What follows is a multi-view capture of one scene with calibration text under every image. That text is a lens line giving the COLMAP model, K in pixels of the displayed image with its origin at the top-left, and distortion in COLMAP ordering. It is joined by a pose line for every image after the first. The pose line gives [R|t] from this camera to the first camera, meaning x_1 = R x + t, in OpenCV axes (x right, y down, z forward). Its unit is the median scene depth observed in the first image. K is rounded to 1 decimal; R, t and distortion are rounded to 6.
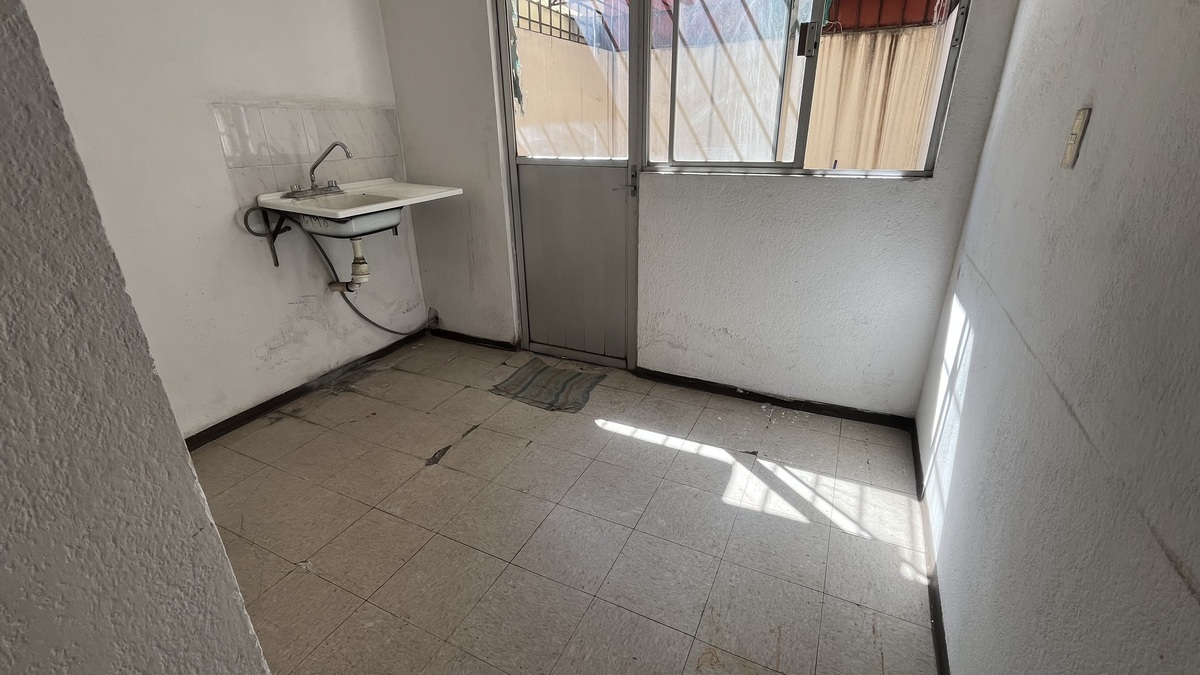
lens RADIAL K [[520.8, 0, 603.0], [0, 520.8, 339.3], [0, 0, 1]] dist [-0.004939, -0.000160]
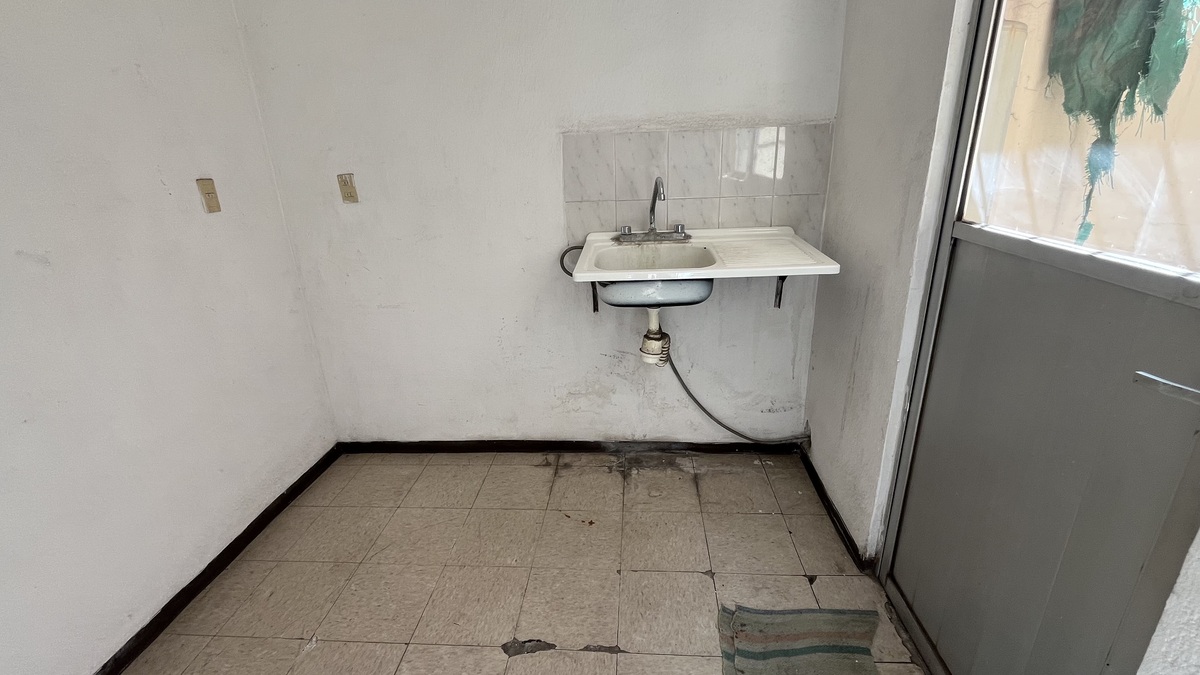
lens RADIAL K [[520.8, 0, 598.0], [0, 520.8, 336.7], [0, 0, 1]] dist [-0.004939, -0.000160]
pose [[0.360597, 0.314743, -0.878013, 0.143370], [-0.326872, 0.924290, 0.197087, -0.245559], [0.873570, 0.215928, 0.436176, 0.555813]]
